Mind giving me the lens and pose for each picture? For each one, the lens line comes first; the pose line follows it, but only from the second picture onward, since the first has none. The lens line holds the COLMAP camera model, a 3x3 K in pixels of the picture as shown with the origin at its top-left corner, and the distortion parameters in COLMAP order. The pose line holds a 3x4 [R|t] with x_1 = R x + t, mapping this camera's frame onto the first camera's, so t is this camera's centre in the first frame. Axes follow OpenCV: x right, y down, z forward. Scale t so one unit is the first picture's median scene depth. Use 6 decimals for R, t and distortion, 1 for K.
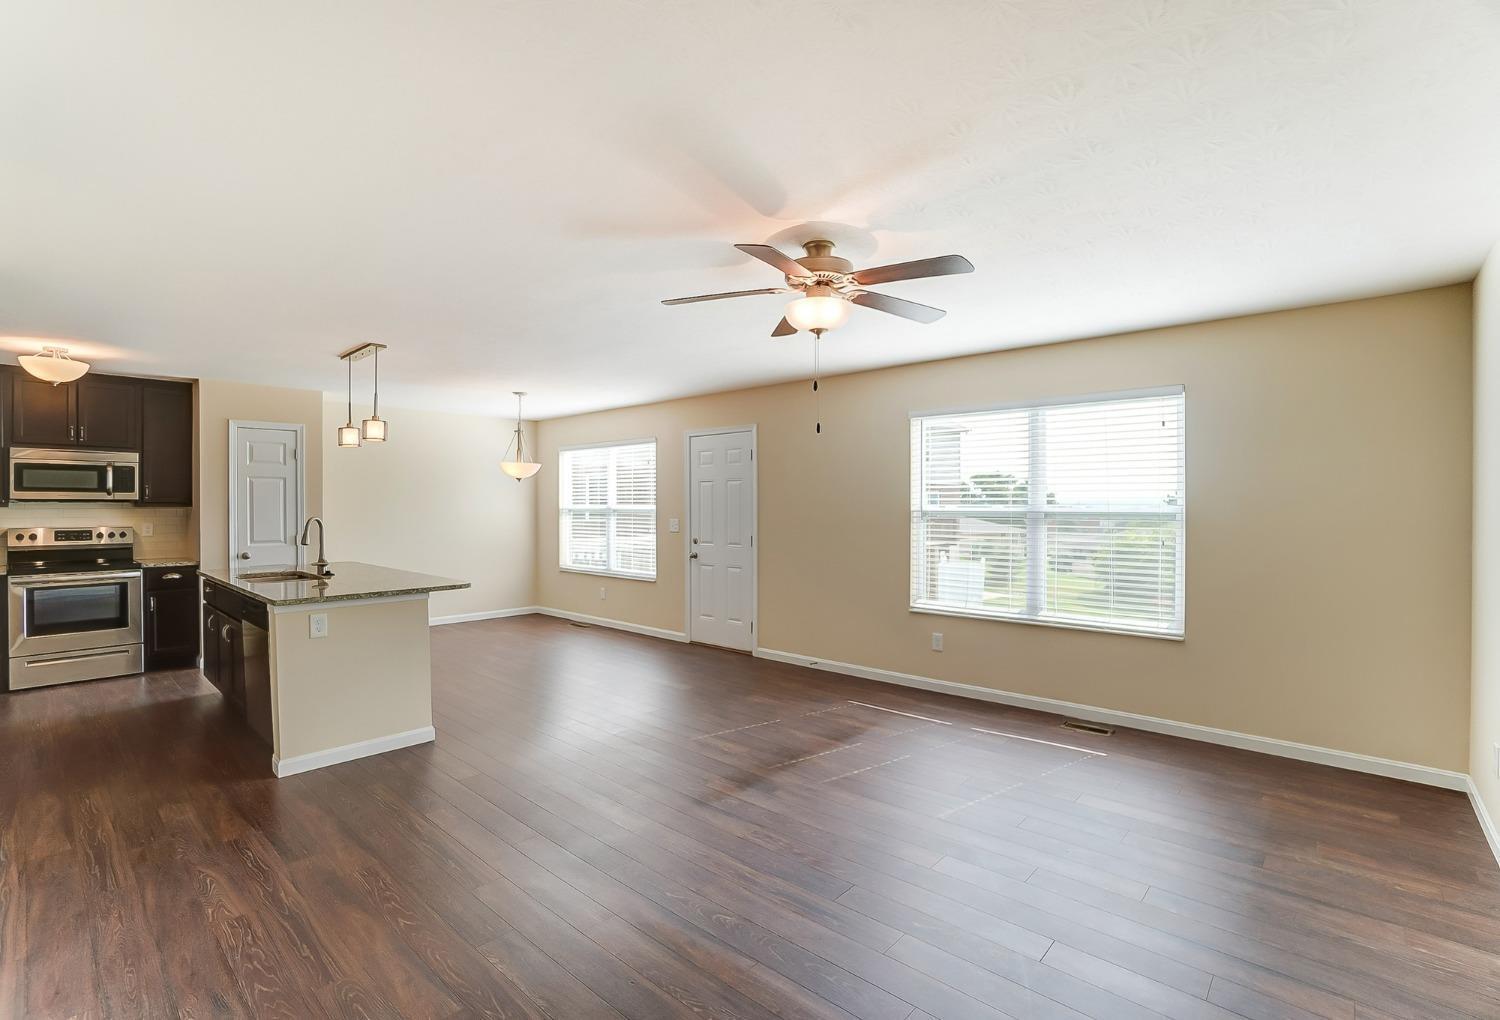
lens RADIAL K [[698.4, 0, 728.9], [0, 698.4, 517.0], [0, 0, 1]] dist [-0.008051, 0.002599]
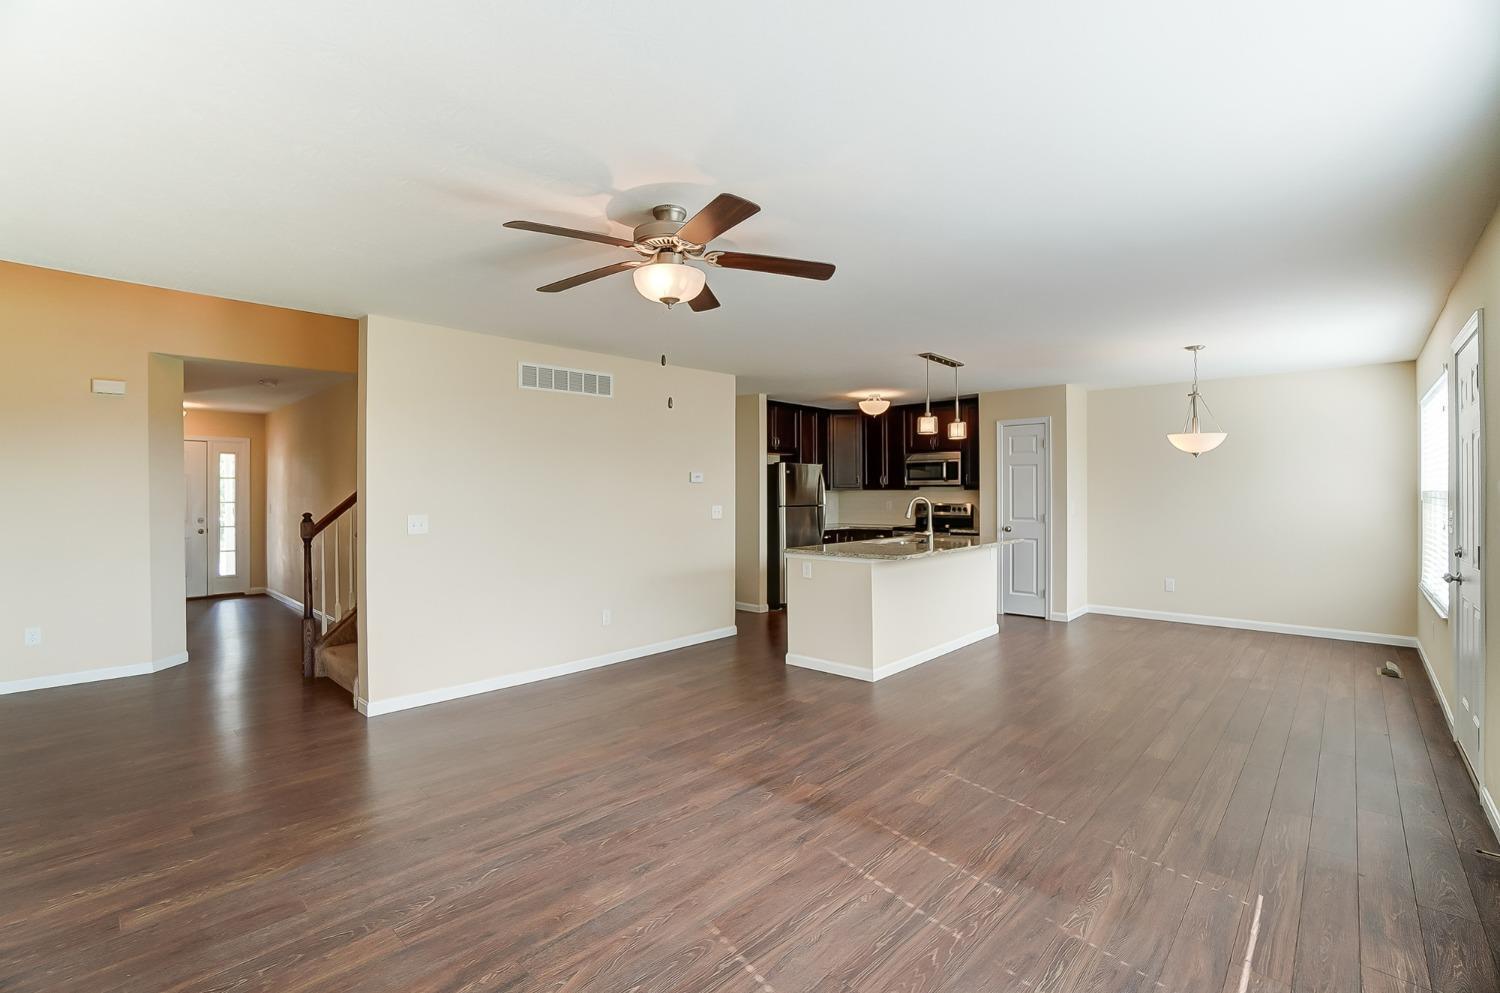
lens RADIAL K [[667.3, 0, 741.6], [0, 667.3, 489.2], [0, 0, 1]] dist [-0.049635, 0.011518]
pose [[0.004520, -0.004197, -0.999981, 0.531038], [-0.015682, 0.999868, -0.004267, -0.002740], [0.999867, 0.015701, 0.004454, 0.563715]]
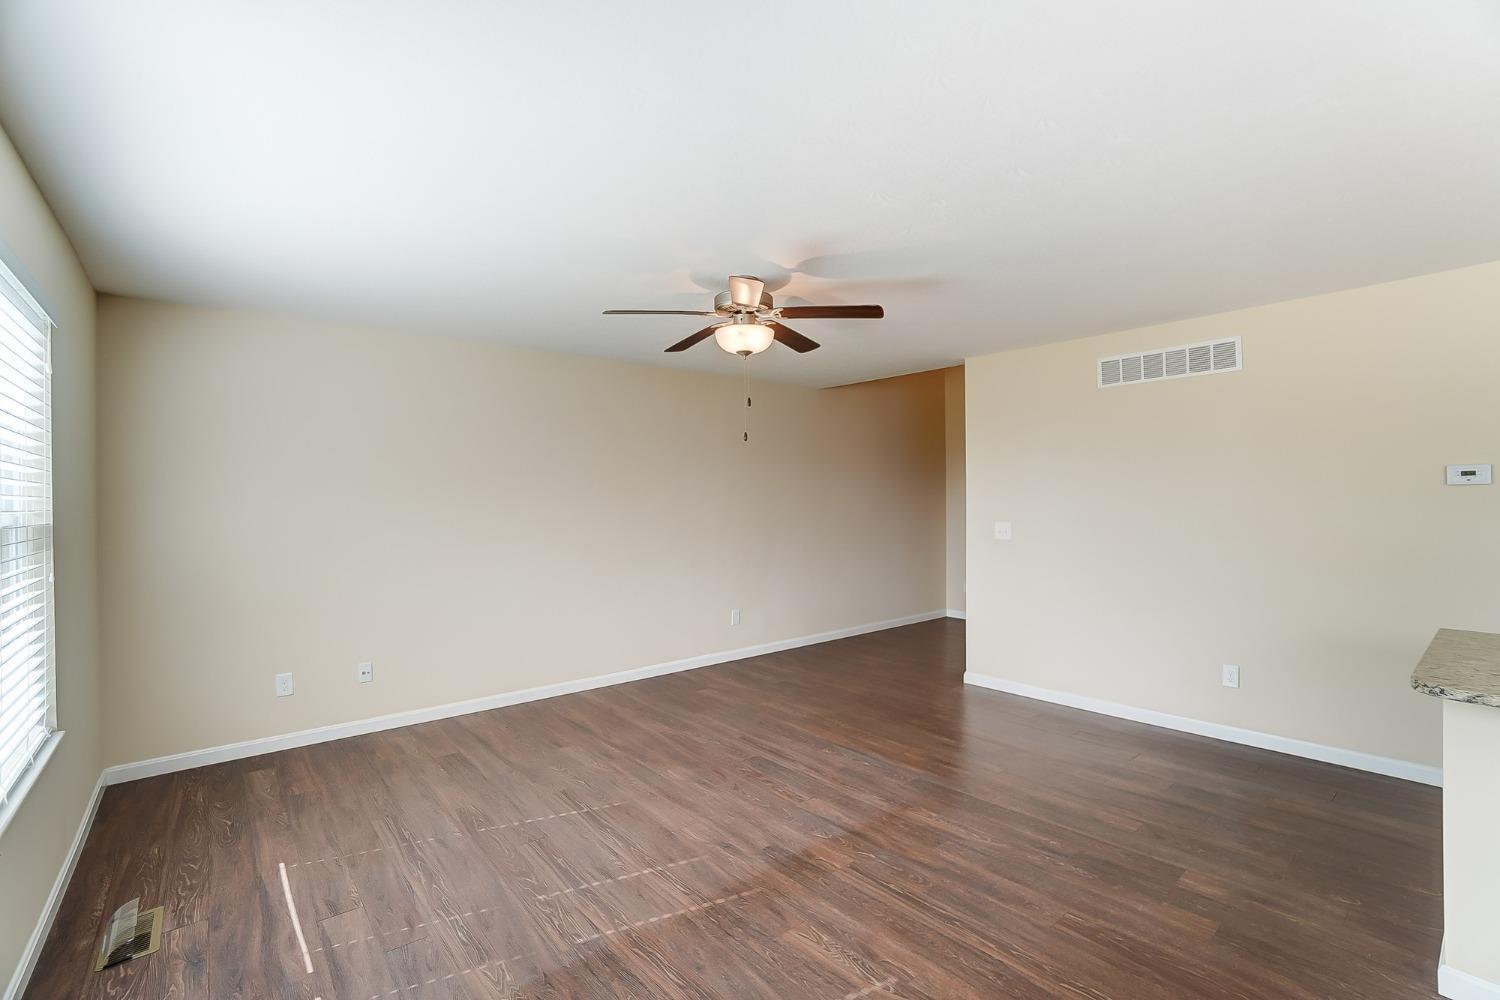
lens RADIAL K [[667.3, 0, 778.3], [0, 667.3, 502.5], [0, 0, 1]] dist [-0.049635, 0.011518]
pose [[-0.996367, 0.010306, 0.084532, -0.010844], [0.012334, 0.999647, 0.023512, -0.021228], [-0.084260, 0.024470, -0.996143, 1.080423]]
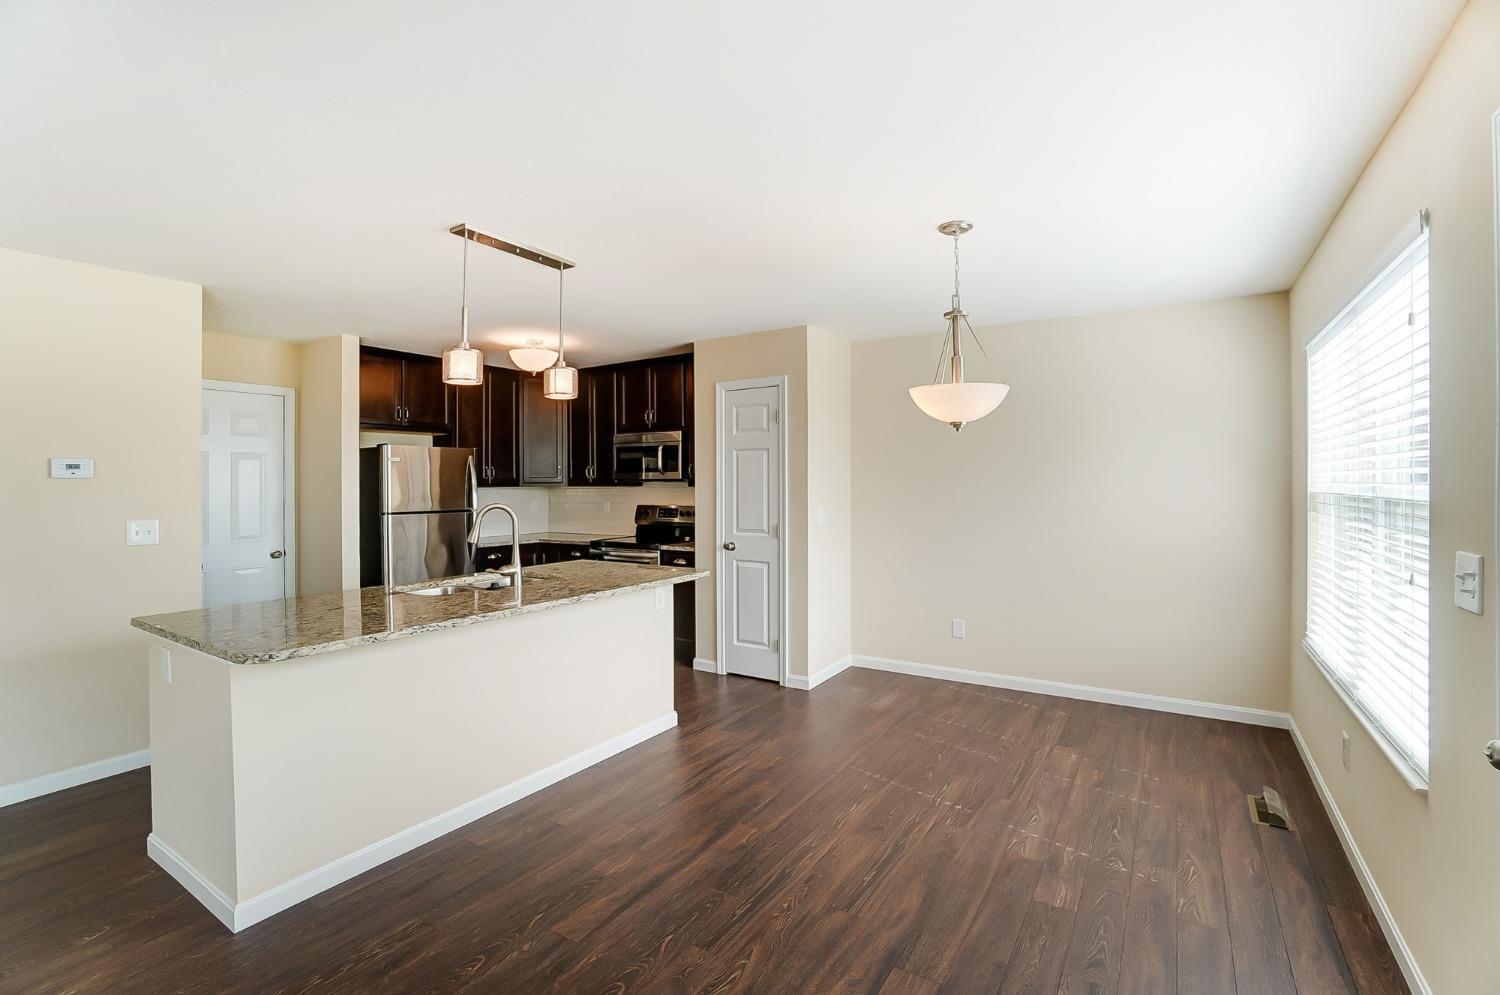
lens RADIAL K [[667.3, 0, 744.8], [0, 667.3, 487.1], [0, 0, 1]] dist [-0.049635, 0.011518]
pose [[0.179376, 0.004968, -0.983768, 0.086968], [-0.014396, 0.999893, 0.002424, -0.017838], [0.983675, 0.013728, 0.179428, 0.953592]]
